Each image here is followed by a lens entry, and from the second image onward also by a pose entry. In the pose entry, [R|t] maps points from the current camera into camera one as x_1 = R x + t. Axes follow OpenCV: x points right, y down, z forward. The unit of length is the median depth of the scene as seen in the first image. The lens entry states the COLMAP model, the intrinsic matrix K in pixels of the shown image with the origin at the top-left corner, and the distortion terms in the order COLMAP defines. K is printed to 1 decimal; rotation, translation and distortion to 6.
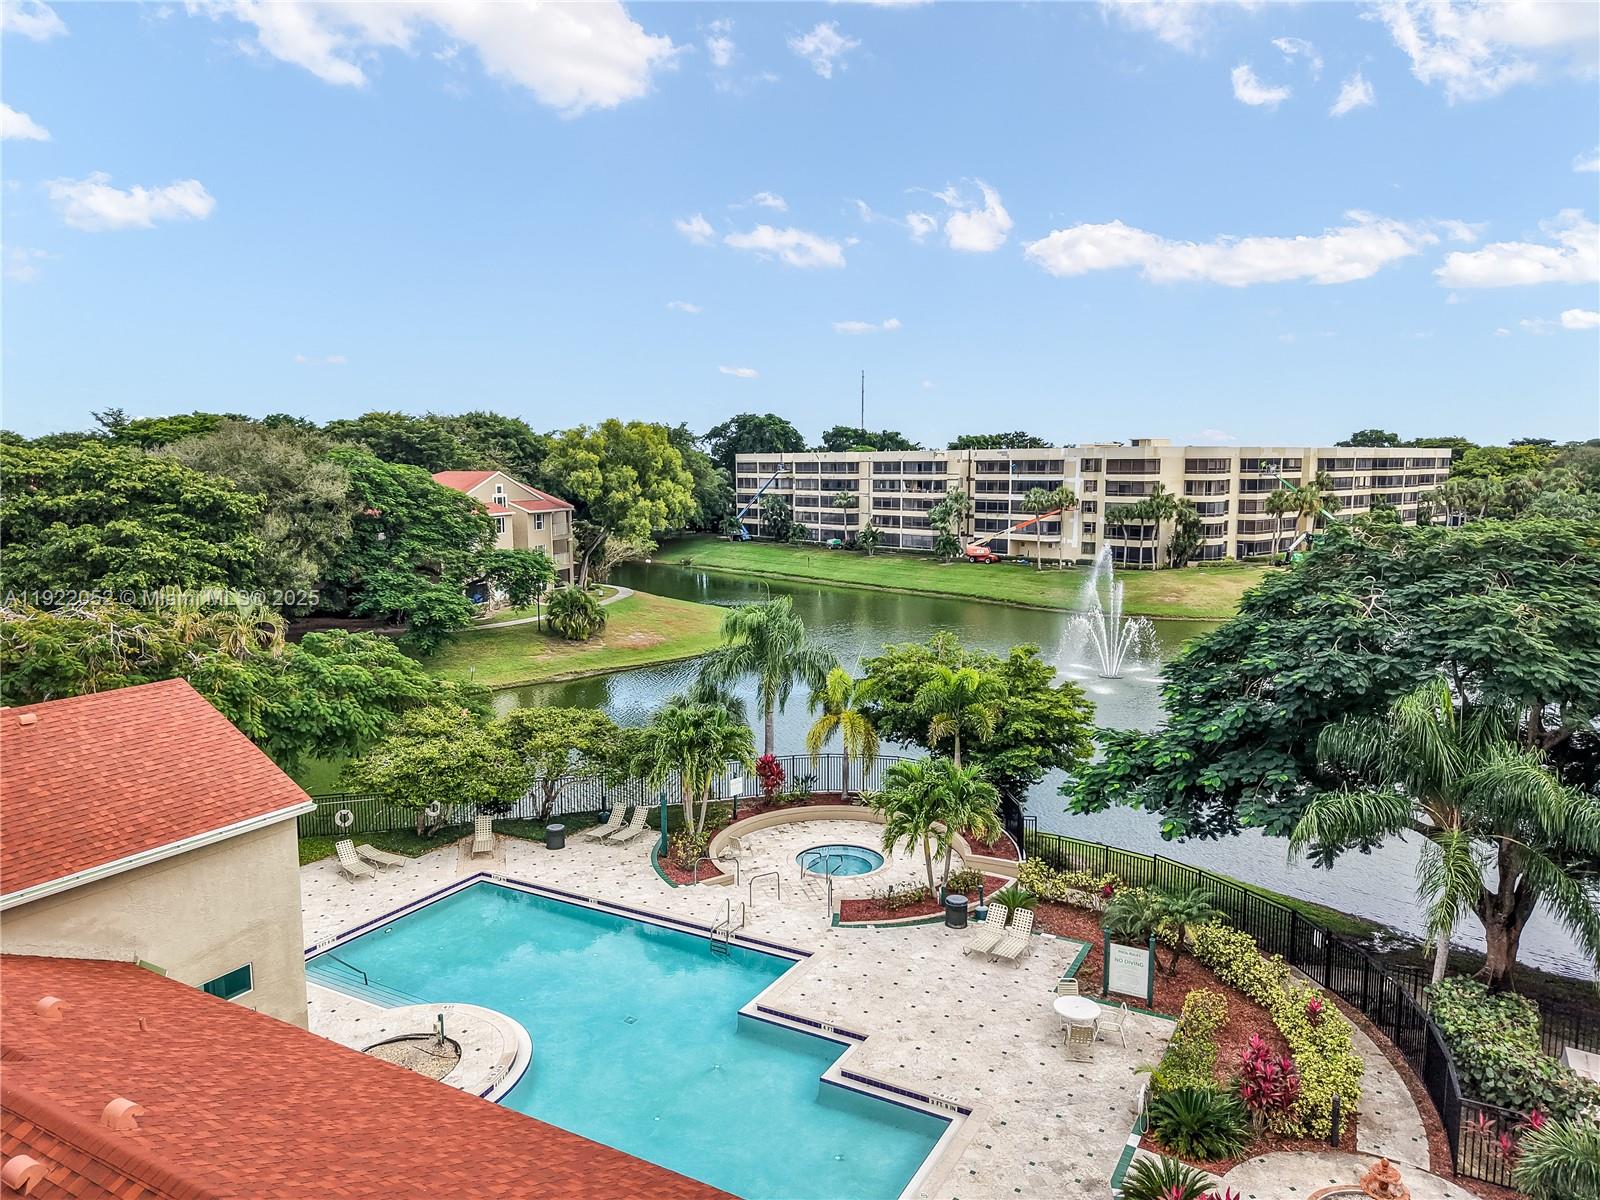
lens RADIAL K [[1113.2, 0, 800.0], [0, 1113.2, 600.0], [0, 0, 1]] dist [0.009866, -0.005865]
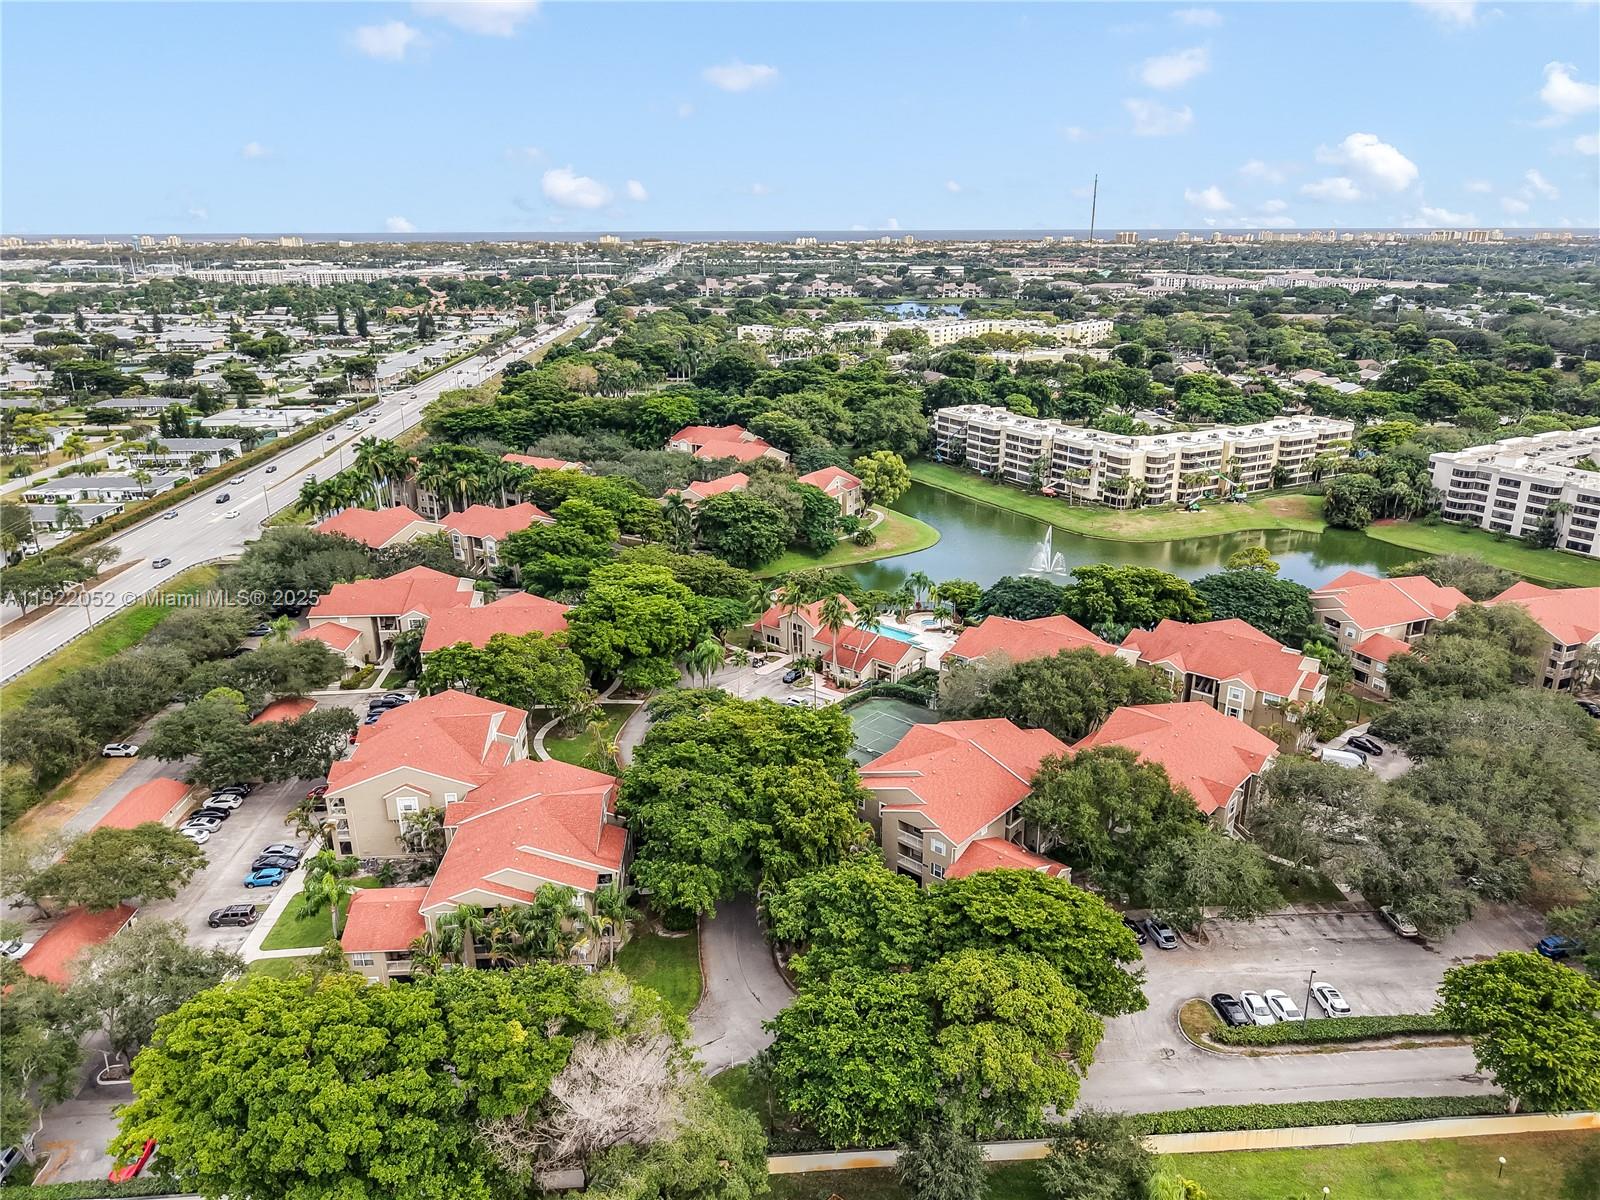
lens RADIAL K [[1113.2, 0, 800.0], [0, 1113.2, 600.0], [0, 0, 1]] dist [0.009866, -0.005865]
pose [[0.979864, 0.067140, -0.188038, 0.112649], [-0.029416, 0.980034, 0.196641, -0.241898], [0.197486, -0.187150, 0.962275, -1.134826]]
